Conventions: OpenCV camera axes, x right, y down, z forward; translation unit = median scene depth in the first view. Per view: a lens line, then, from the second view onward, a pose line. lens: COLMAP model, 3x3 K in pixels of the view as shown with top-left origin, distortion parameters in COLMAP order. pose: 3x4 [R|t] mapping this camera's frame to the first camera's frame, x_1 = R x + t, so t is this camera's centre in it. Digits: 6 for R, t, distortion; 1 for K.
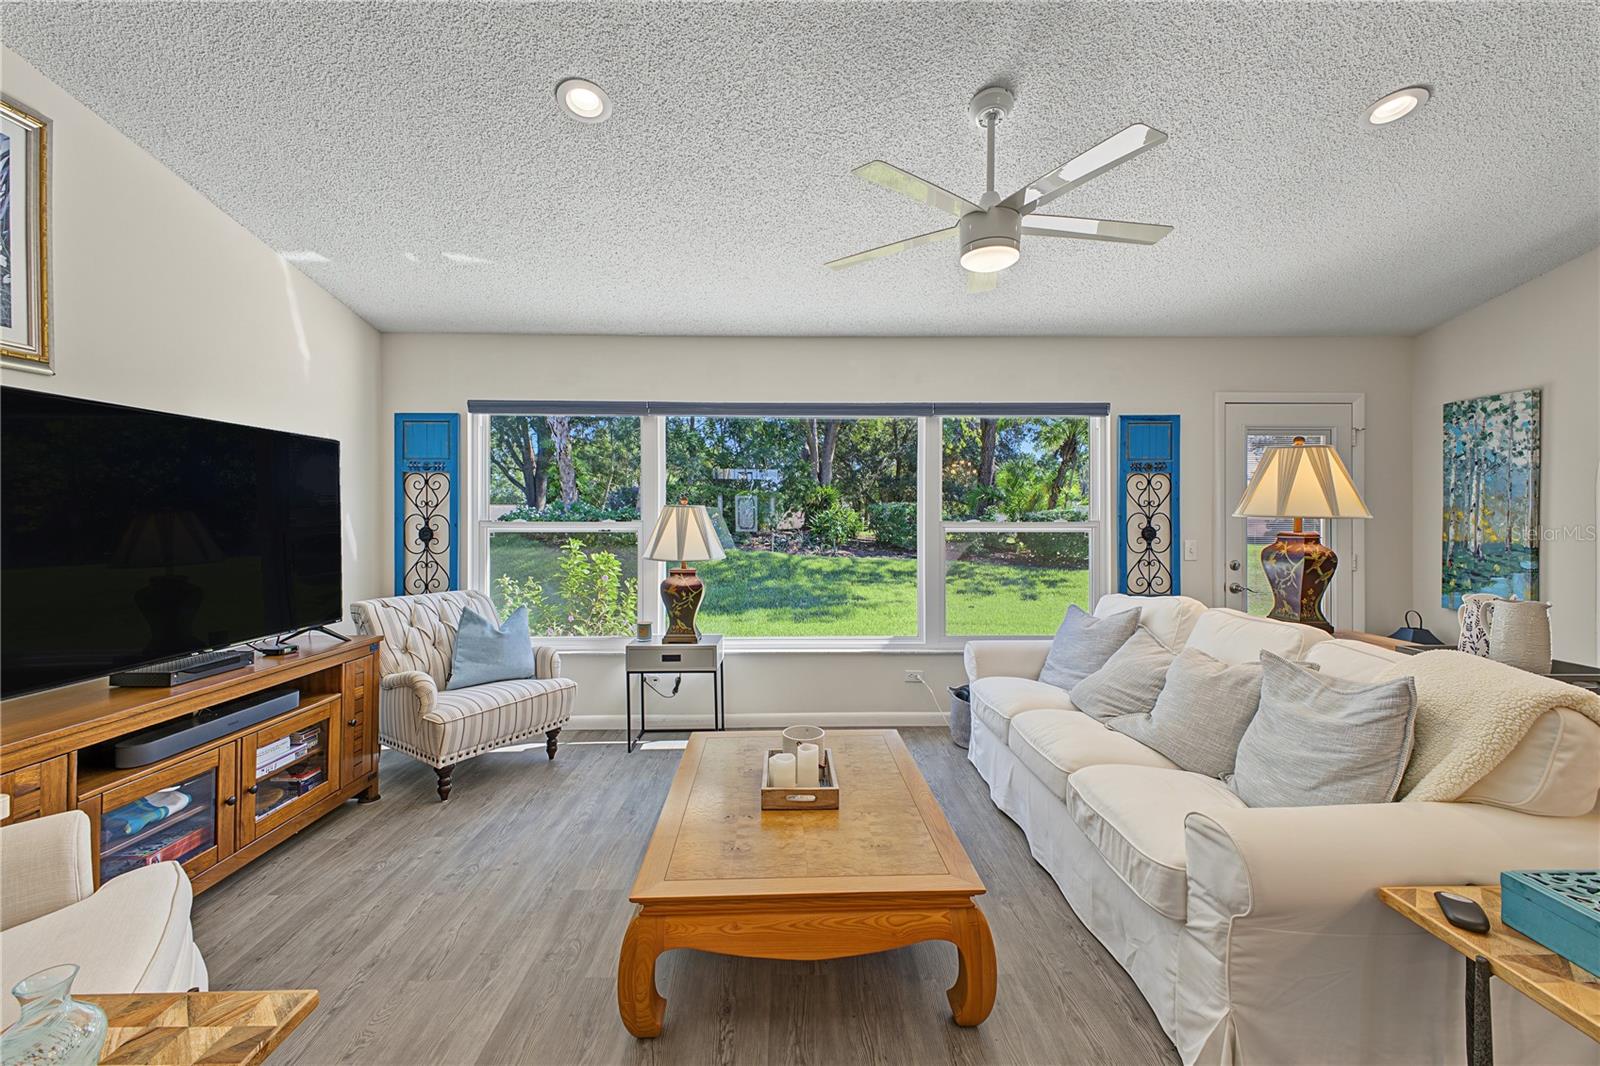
lens RADIAL K [[655.7, 0, 804.0], [0, 655.7, 517.7], [0, 0, 1]] dist [-0.001236, -0.000245]
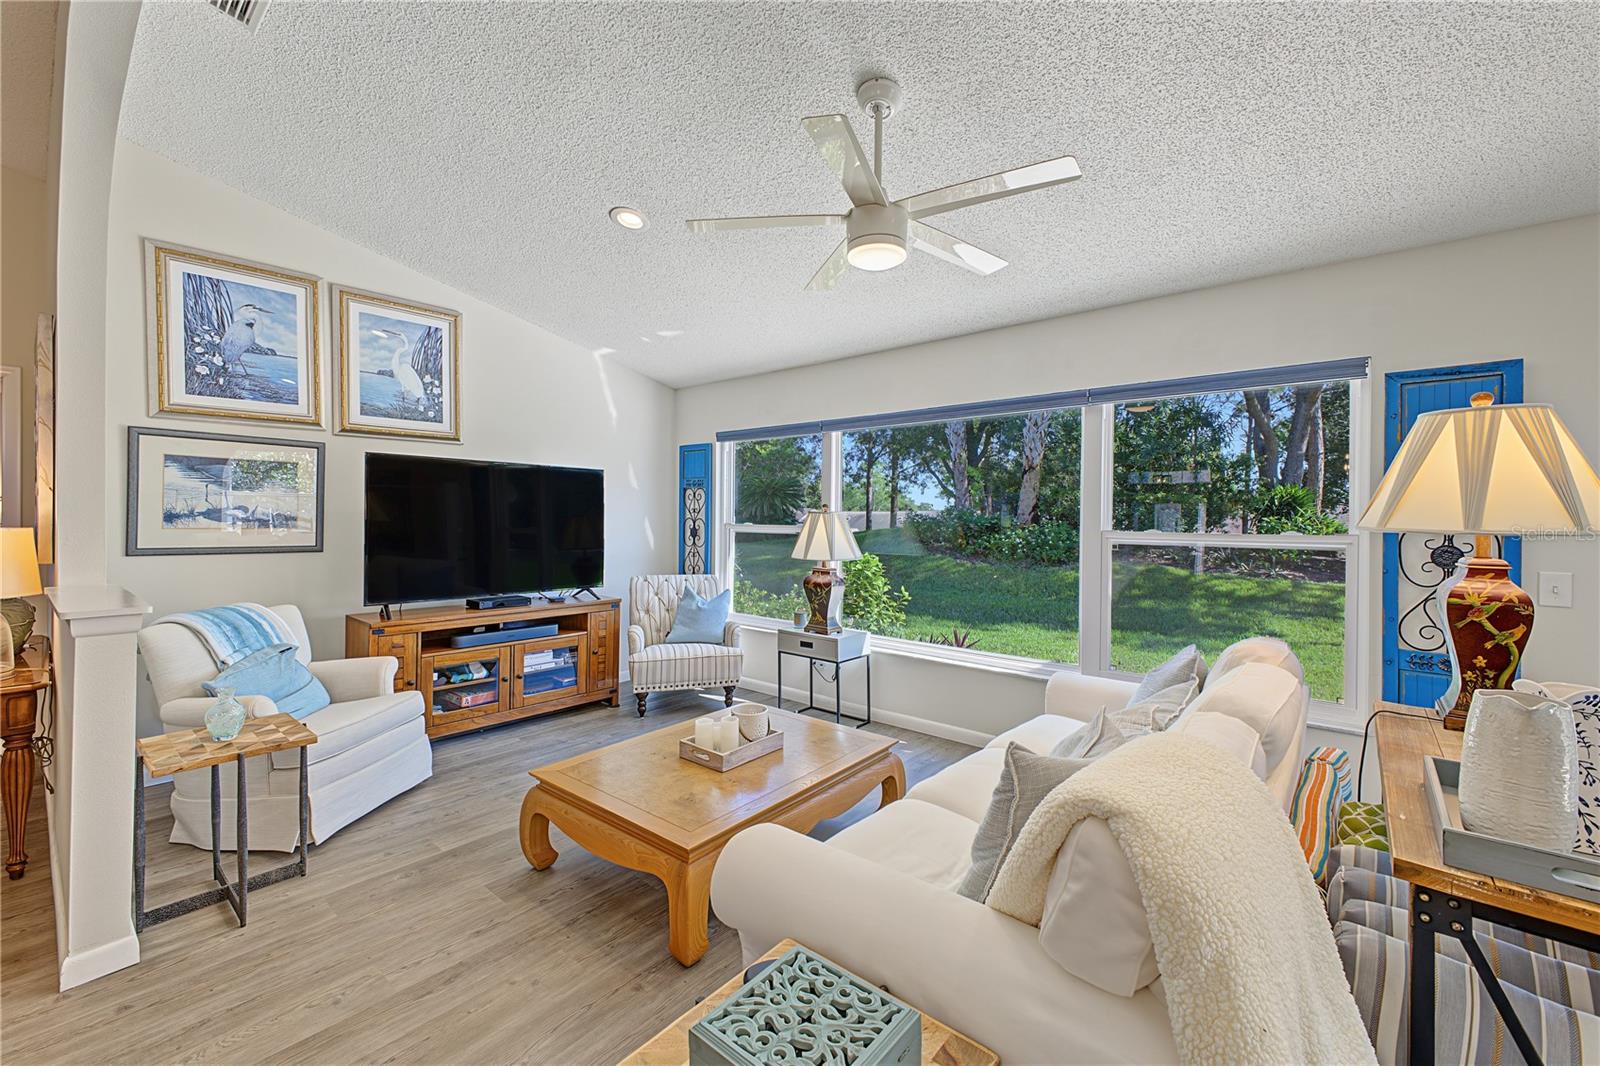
lens RADIAL K [[658.8, 0, 794.3], [0, 658.8, 520.9], [0, 0, 1]] dist [0.002677, -0.000130]
pose [[0.737344, 0.009523, -0.675451, 0.639130], [-0.014175, 0.999899, -0.001376, 0.000039], [0.675369, 0.010589, 0.737404, 0.154660]]
